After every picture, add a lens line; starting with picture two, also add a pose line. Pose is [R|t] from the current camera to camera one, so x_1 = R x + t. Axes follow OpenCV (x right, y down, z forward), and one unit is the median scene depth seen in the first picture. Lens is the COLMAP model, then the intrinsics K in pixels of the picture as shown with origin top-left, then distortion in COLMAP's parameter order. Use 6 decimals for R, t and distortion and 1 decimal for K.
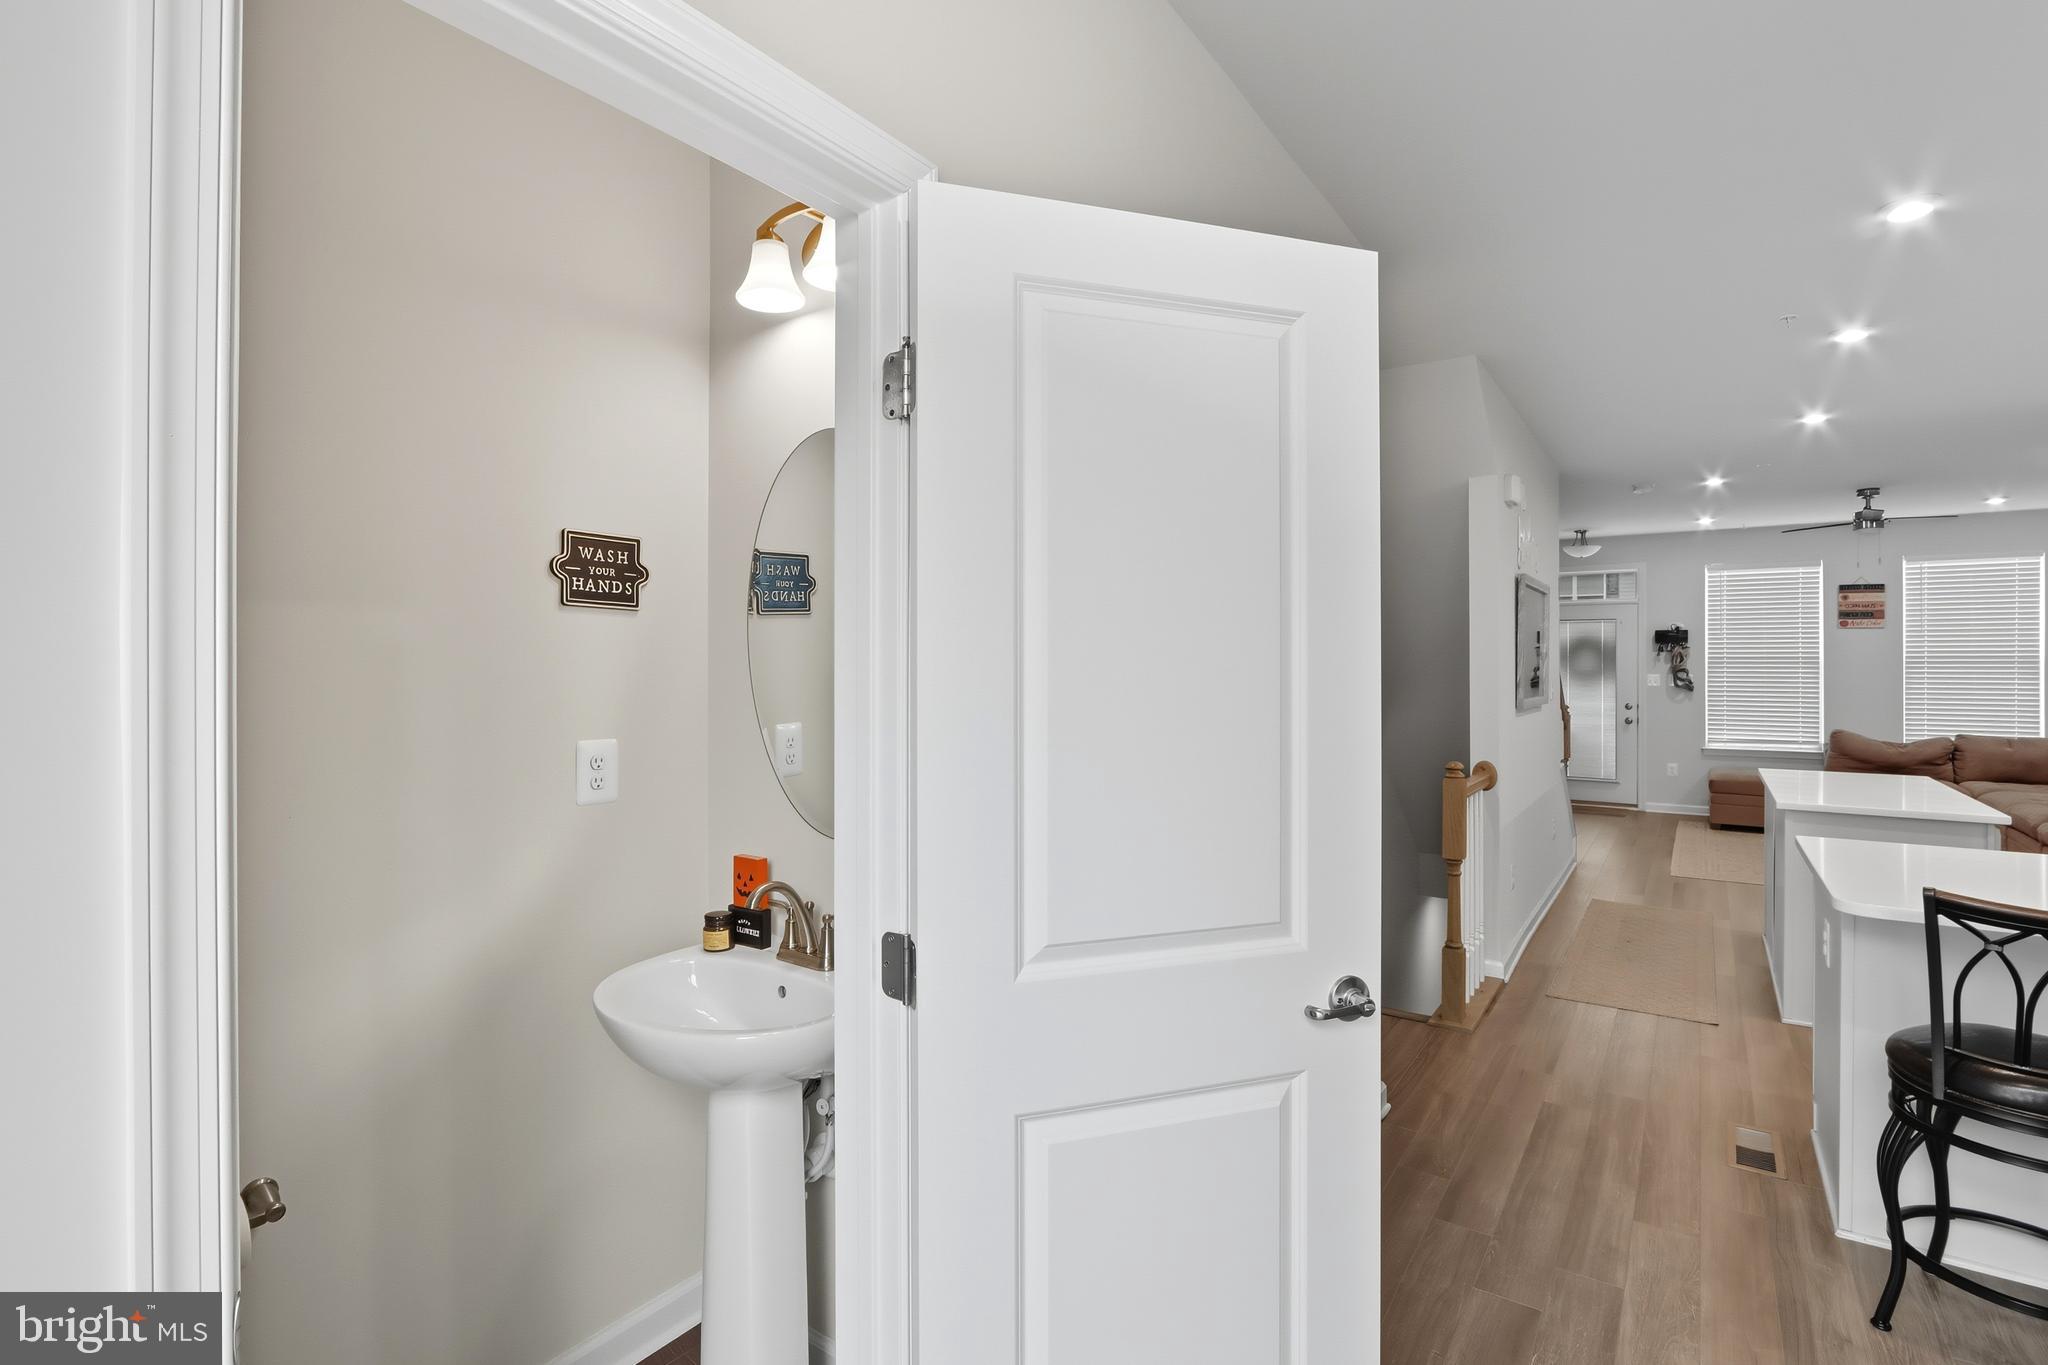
lens RADIAL K [[988.7, 0, 1011.0], [0, 988.7, 674.9], [0, 0, 1]] dist [-0.027402, 0.012487]
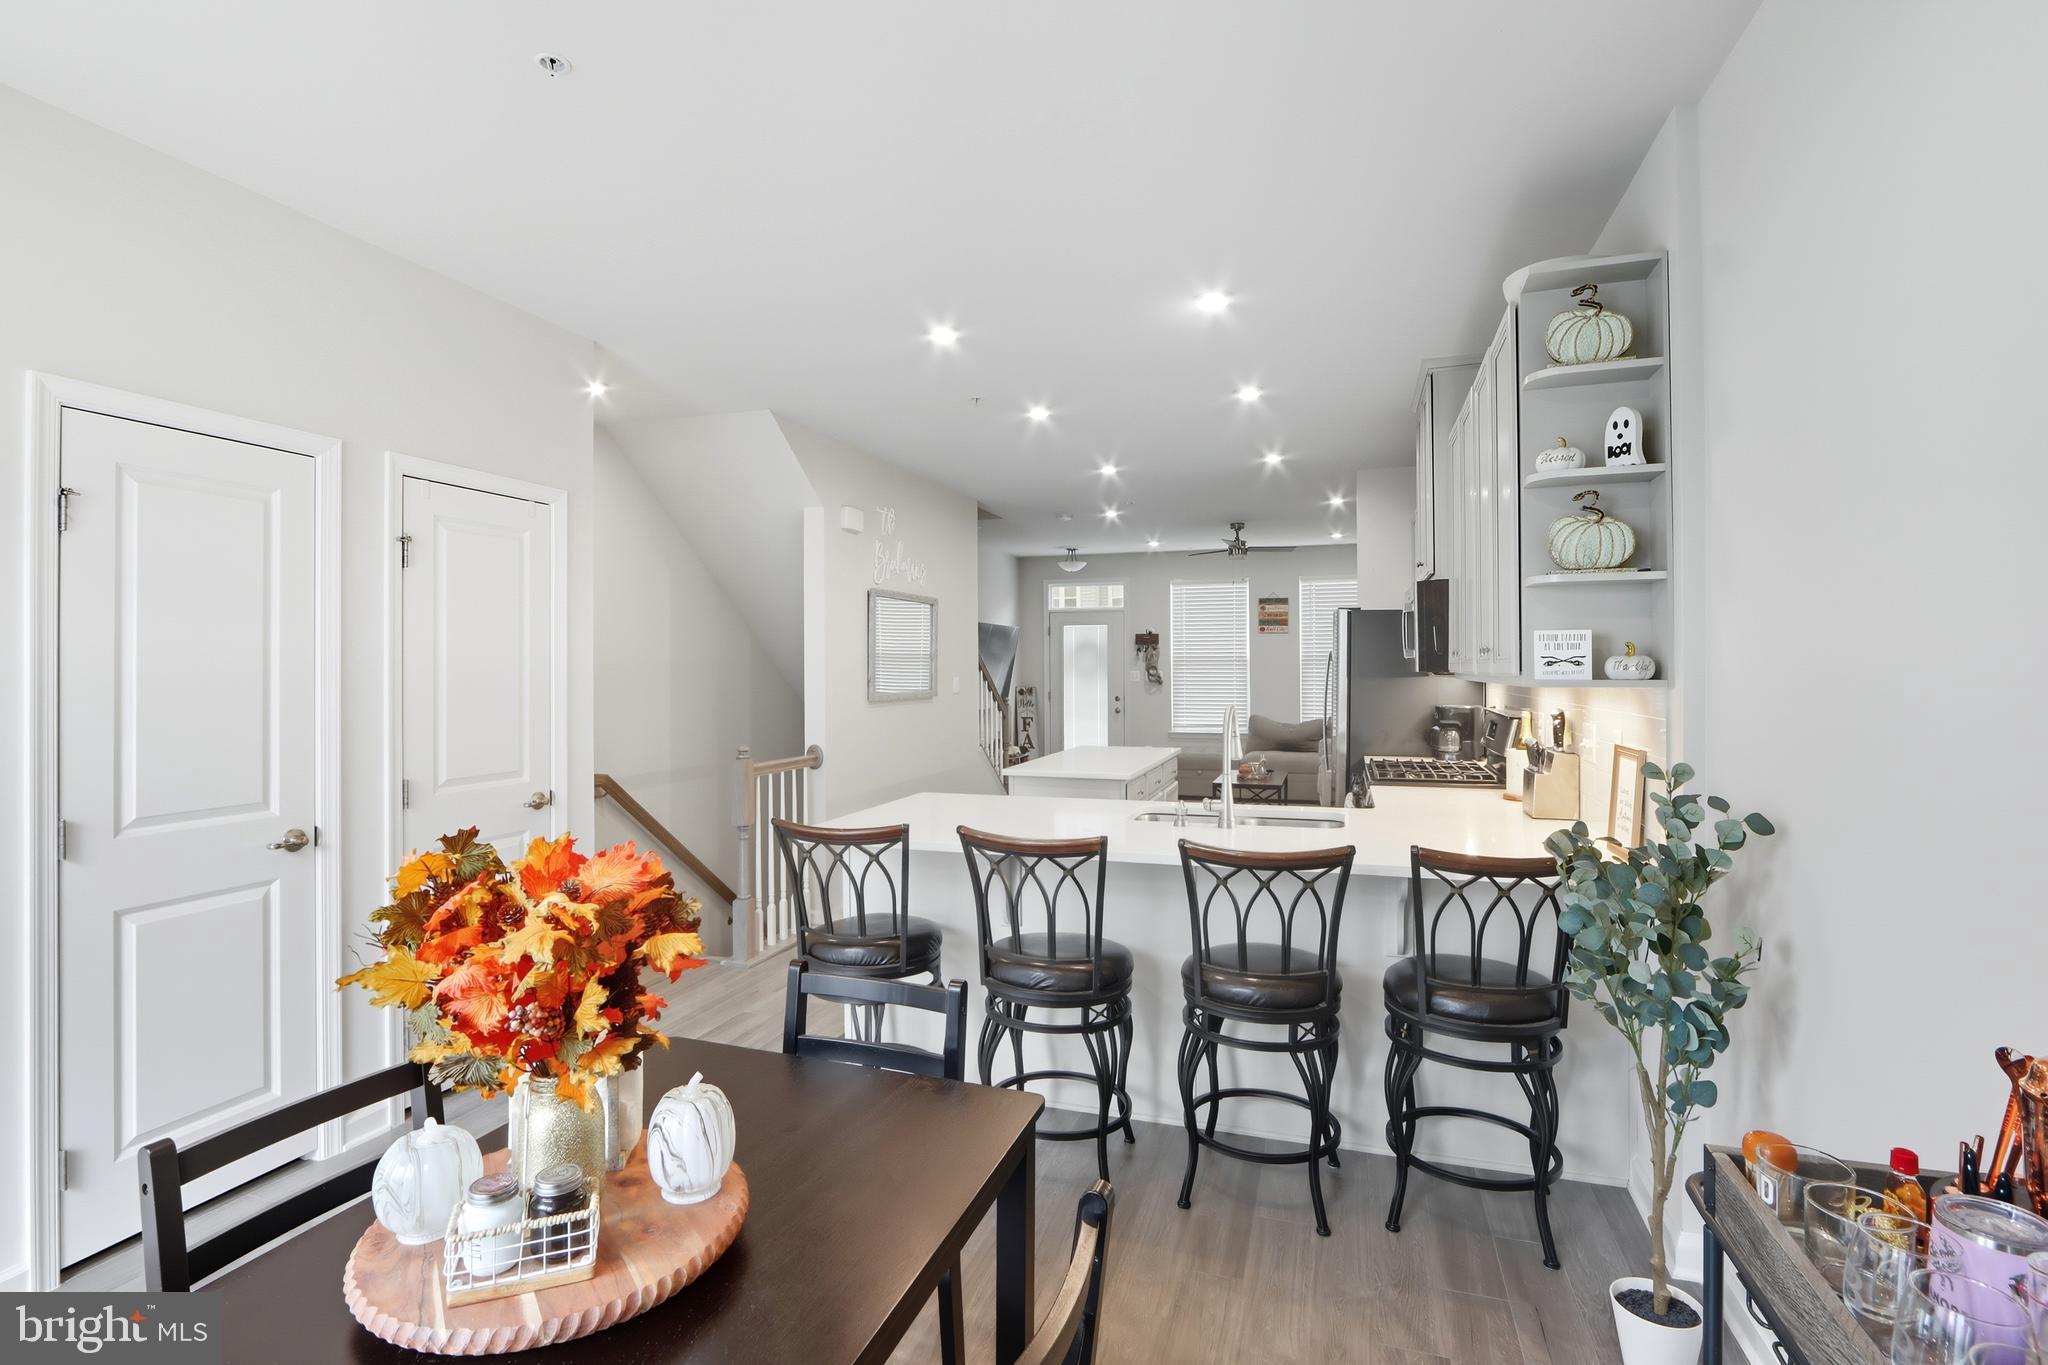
lens RADIAL K [[969.1, 0, 982.2], [0, 969.1, 633.4], [0, 0, 1]] dist [-0.001330, -0.000165]
pose [[0.971452, 0.006201, 0.237156, 0.219776], [0.003072, 0.999246, -0.038715, -0.001404], [-0.237217, 0.038338, 0.970700, -0.106677]]
